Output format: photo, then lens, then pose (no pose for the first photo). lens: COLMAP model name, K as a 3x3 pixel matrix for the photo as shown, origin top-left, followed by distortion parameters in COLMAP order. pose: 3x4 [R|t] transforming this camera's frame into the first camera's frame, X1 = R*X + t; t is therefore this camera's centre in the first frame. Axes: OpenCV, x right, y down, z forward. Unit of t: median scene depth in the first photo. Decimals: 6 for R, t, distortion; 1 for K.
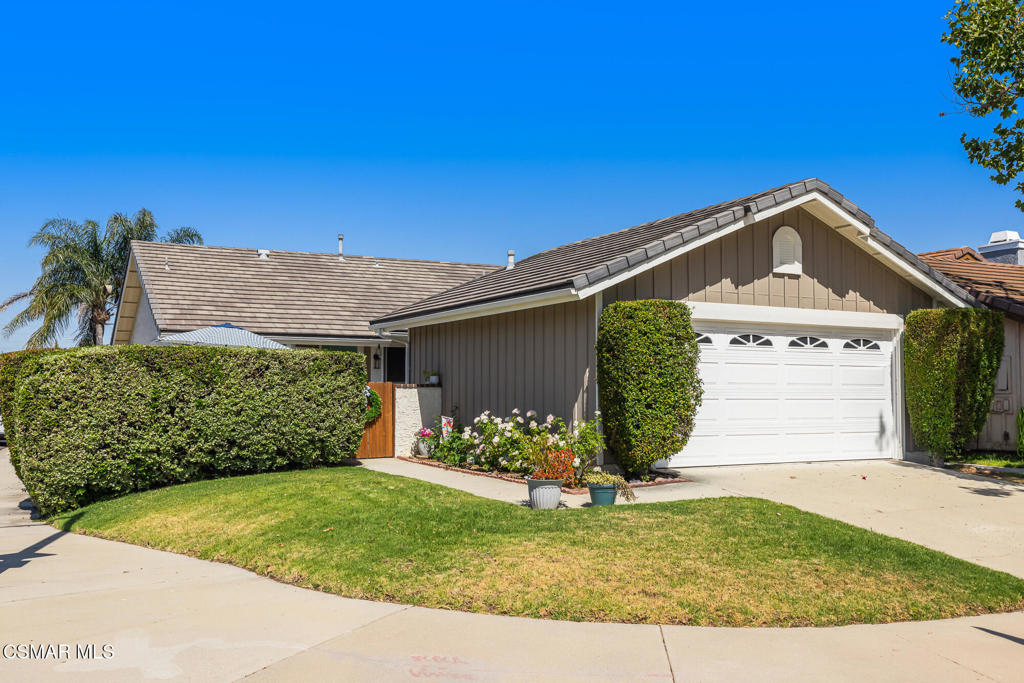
lens RADIAL K [[934.9, 0, 512.0], [0, 934.9, 341.5], [0, 0, 1]] dist [0.001737, -0.000031]
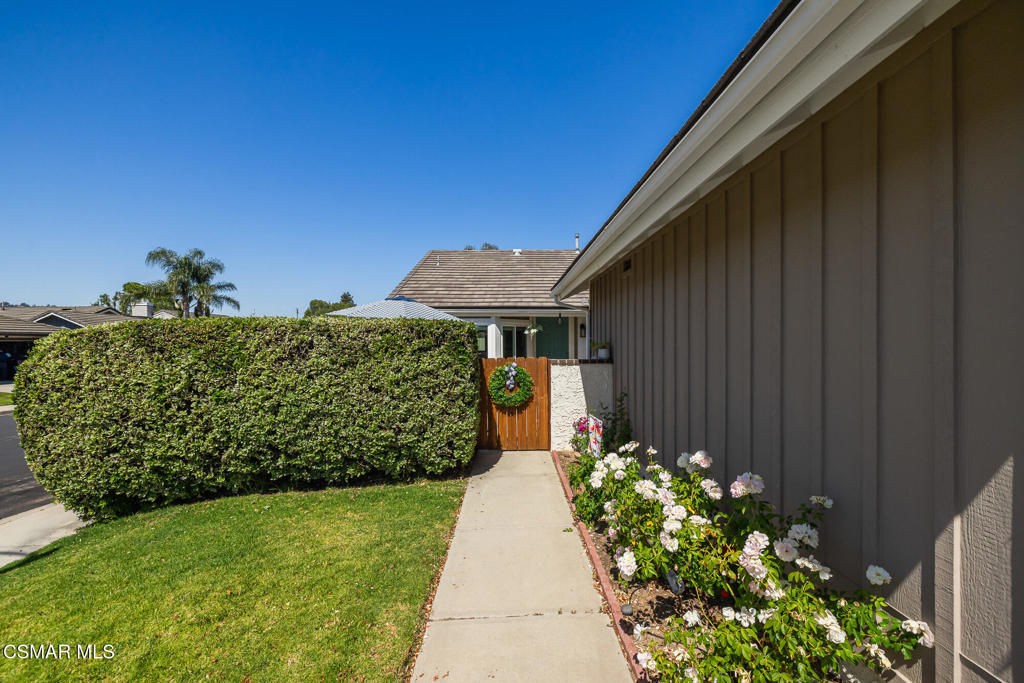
lens RADIAL K [[429.8, 0, 510.5], [0, 429.8, 339.2], [0, 0, 1]] dist [0.000768, -0.000104]
pose [[0.890065, -0.007889, -0.455765, 0.014812], [0.027907, 0.998918, 0.037210, 0.015284], [0.454978, -0.045838, 0.889322, 0.761022]]
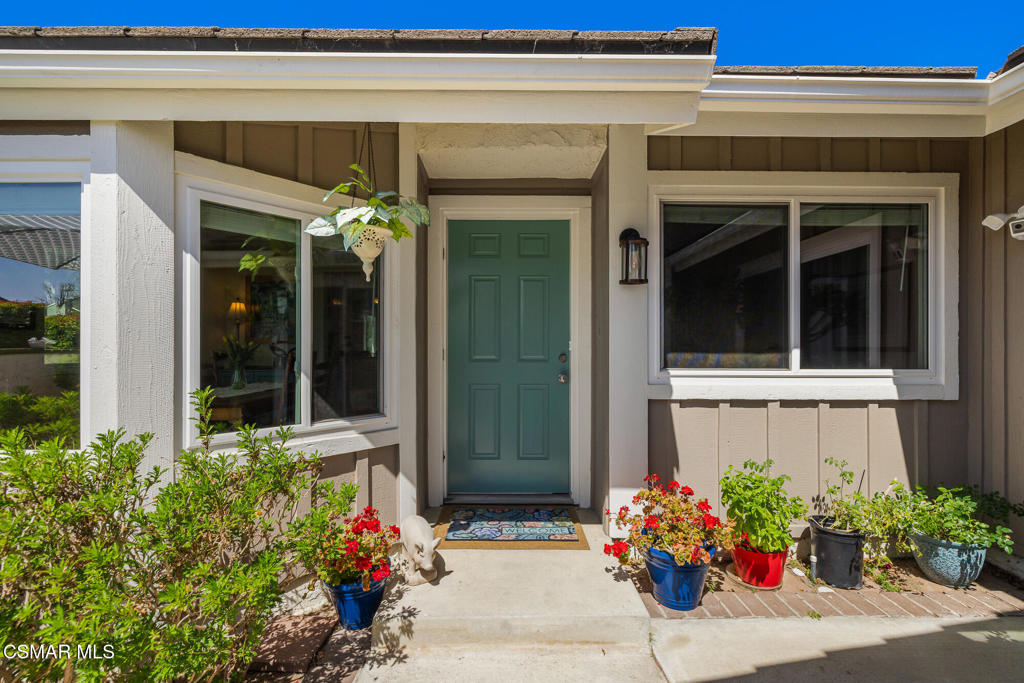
lens RADIAL K [[432.5, 0, 490.2], [0, 432.5, 341.3], [0, 0, 1]] dist [0.002281, 0.000054]
pose [[0.891557, -0.009110, -0.452818, -0.188648], [0.026359, 0.999147, 0.031797, 0.058538], [0.452142, -0.040284, 0.891036, 1.310637]]
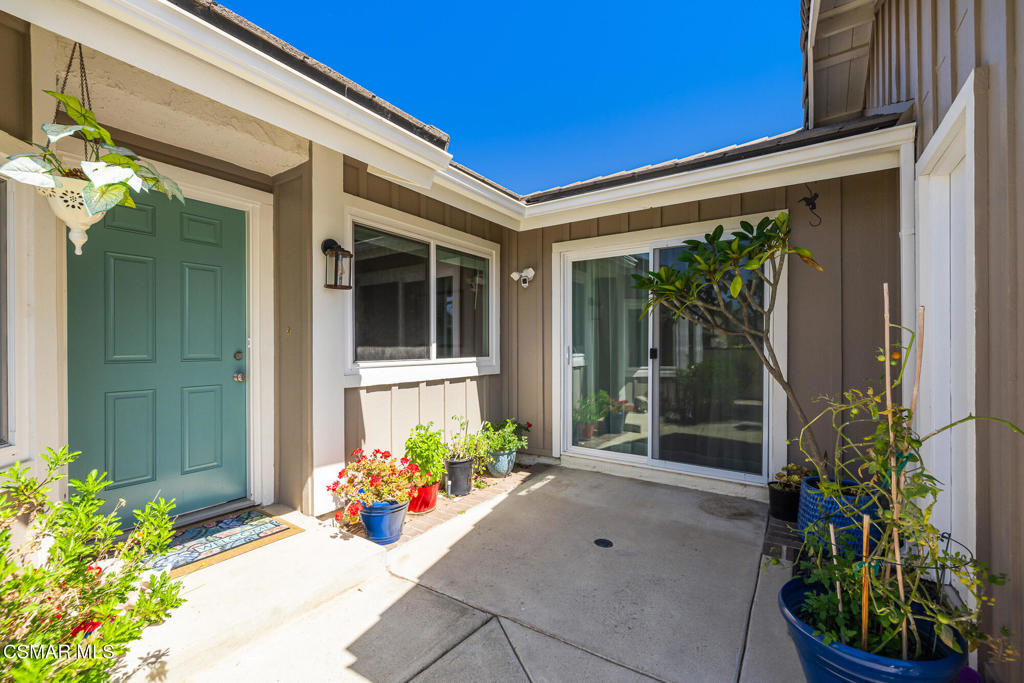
lens RADIAL K [[429.8, 0, 510.5], [0, 429.8, 339.2], [0, 0, 1]] dist [0.000768, -0.000104]
pose [[0.881038, -0.001516, 0.473043, -0.238162], [-0.015957, 0.999330, 0.032923, 0.058135], [-0.472776, -0.036555, 0.880424, 1.279251]]
